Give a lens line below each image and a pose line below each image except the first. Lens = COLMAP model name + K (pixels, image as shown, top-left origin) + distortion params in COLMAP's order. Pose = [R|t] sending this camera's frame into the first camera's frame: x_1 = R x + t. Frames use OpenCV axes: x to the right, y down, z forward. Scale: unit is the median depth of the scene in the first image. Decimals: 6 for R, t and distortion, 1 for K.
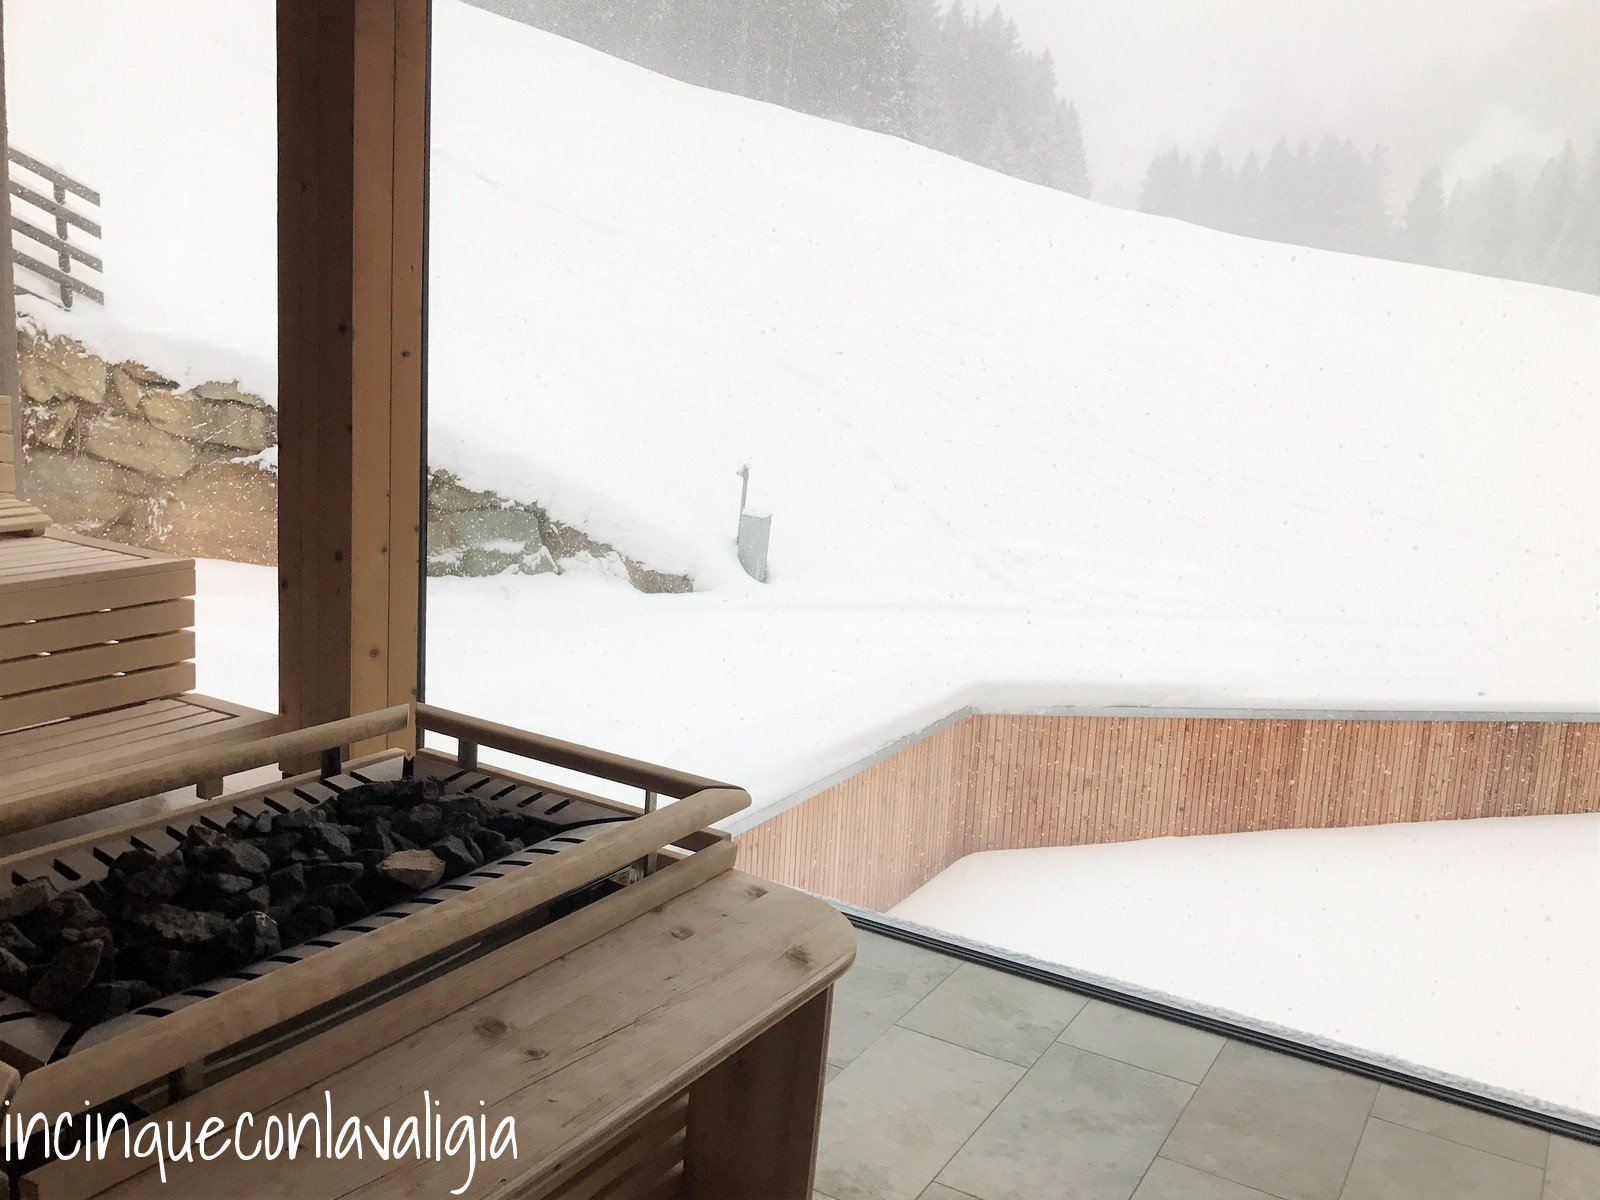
lens RADIAL K [[1423.4, 0, 801.8], [0, 1423.4, 598.8], [0, 0, 1]] dist [0.000752, 0.003324]
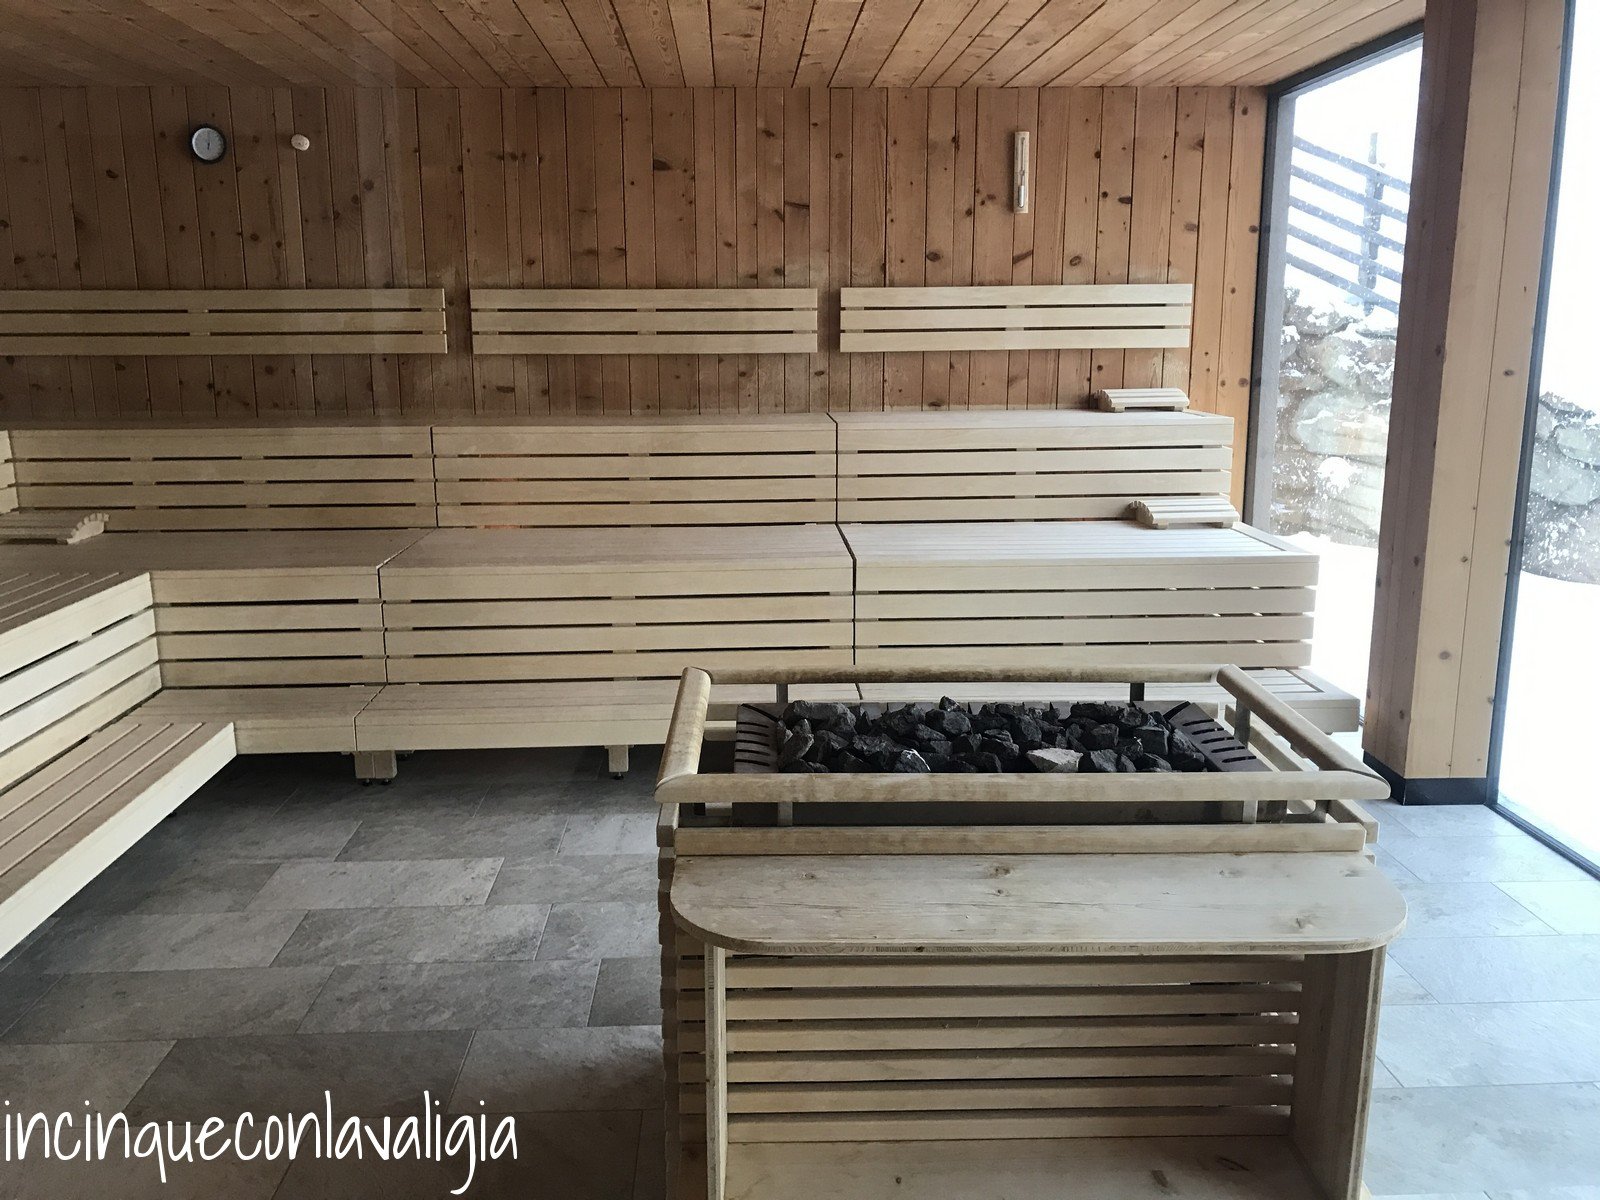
lens RADIAL K [[1311.1, 0, 796.3], [0, 1311.1, 597.2], [0, 0, 1]] dist [0.011911, 0.003686]
pose [[0.528915, 0.110645, -0.841431, 0.269628], [-0.123150, 0.990977, 0.052899, 0.002596], [0.839692, 0.075644, 0.537769, 0.062378]]
